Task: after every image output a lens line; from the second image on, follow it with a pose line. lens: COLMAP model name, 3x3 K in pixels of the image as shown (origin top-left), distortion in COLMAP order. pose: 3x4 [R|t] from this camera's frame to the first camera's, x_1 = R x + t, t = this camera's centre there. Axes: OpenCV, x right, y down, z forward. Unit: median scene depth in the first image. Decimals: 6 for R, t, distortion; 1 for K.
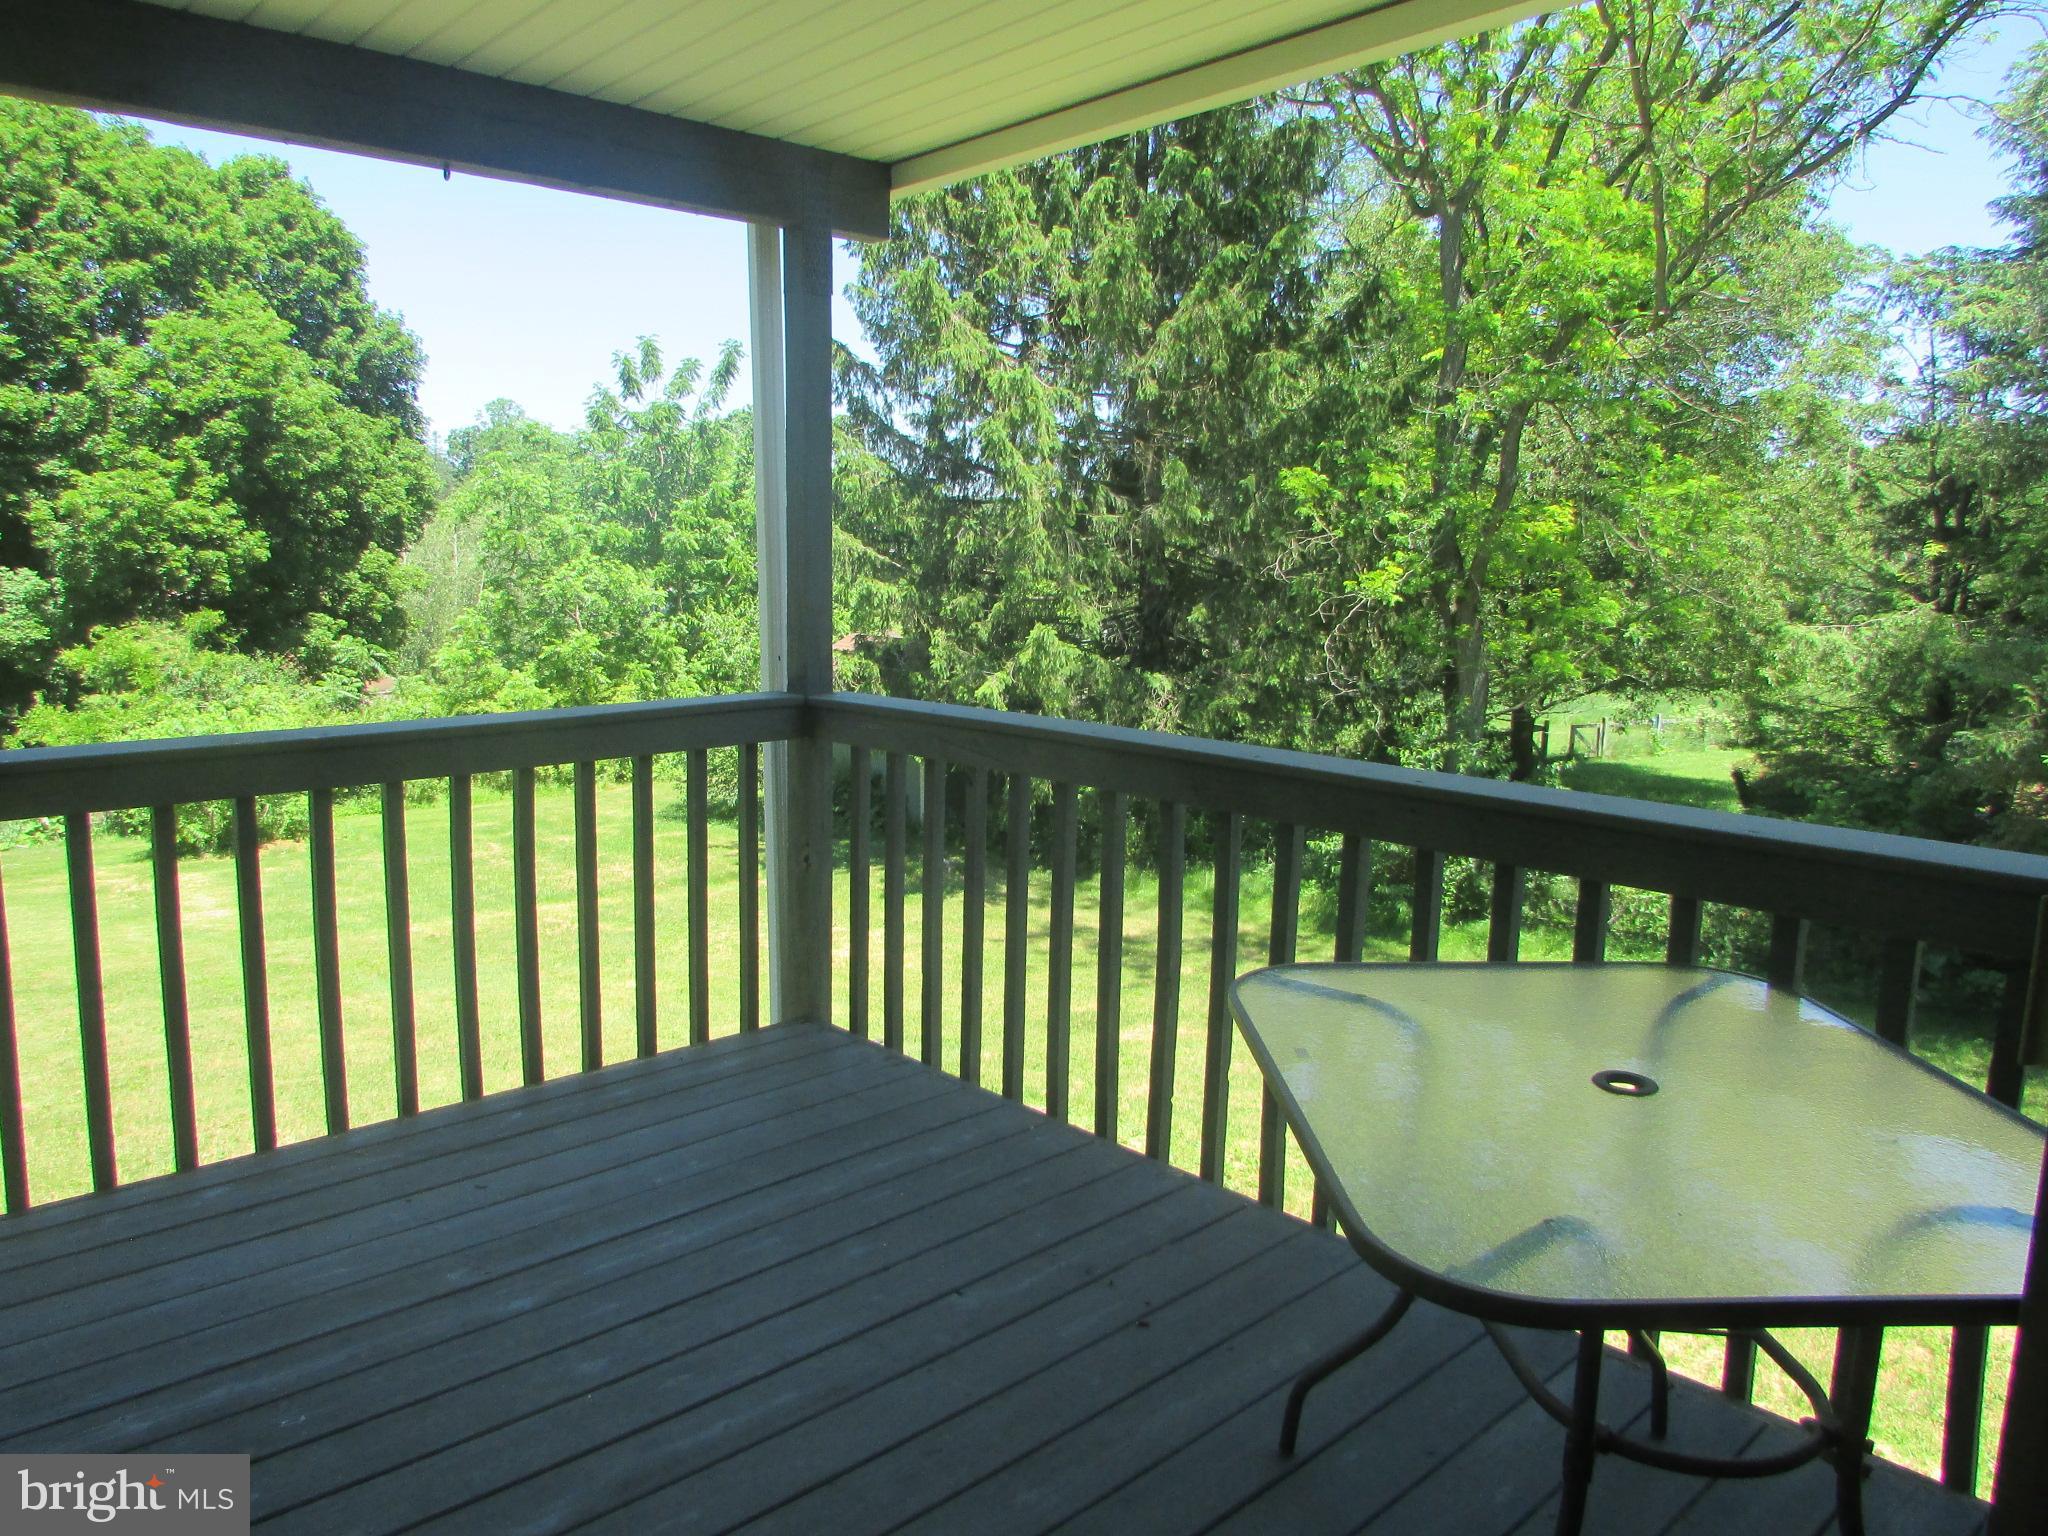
lens RADIAL K [[1450.3, 0, 1029.5], [0, 1450.3, 761.3], [0, 0, 1]] dist [-0.027271, 0.002167]
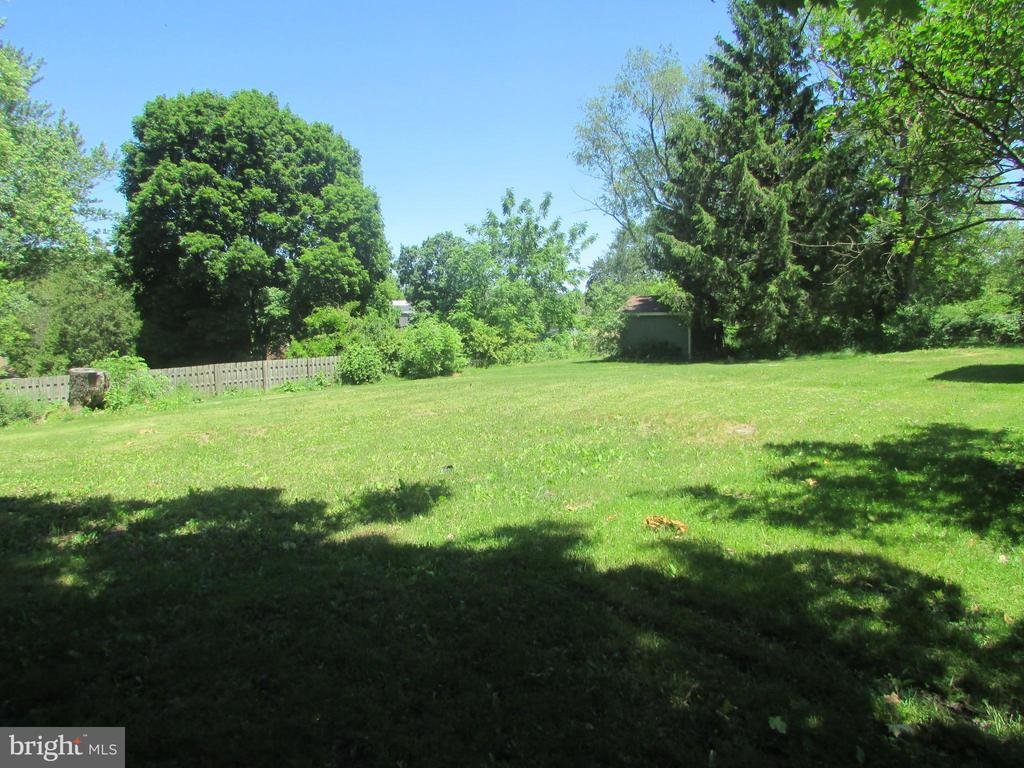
lens RADIAL K [[725.1, 0, 516.1], [0, 725.1, 385.9], [0, 0, 1]] dist [-0.027271, 0.002167]
pose [[0.995466, -0.047869, 0.082190, -0.394176], [0.051621, 0.997691, -0.044139, 0.109628], [-0.079888, 0.048181, 0.995639, -0.261194]]
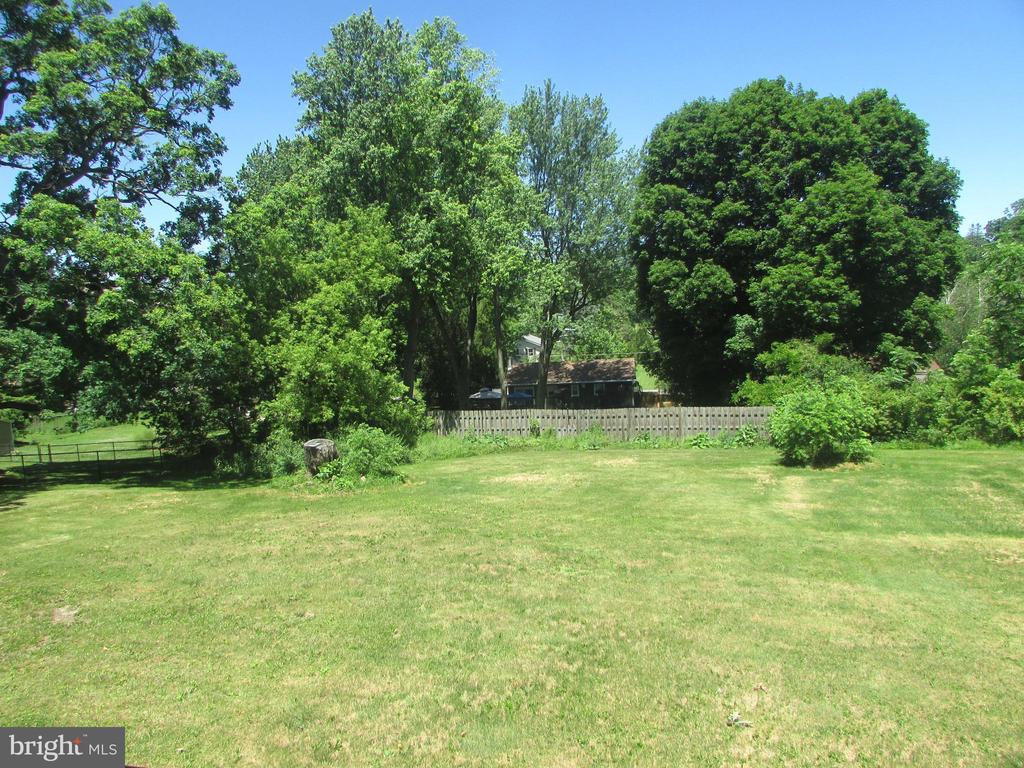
lens RADIAL K [[725.1, 0, 511.0], [0, 725.1, 393.2], [0, 0, 1]] dist [-0.027271, 0.002167]
pose [[0.571277, 0.051810, -0.819120, -0.017913], [-0.057771, 0.998069, 0.022837, -0.022336], [0.818722, 0.034275, 0.573167, 0.100753]]
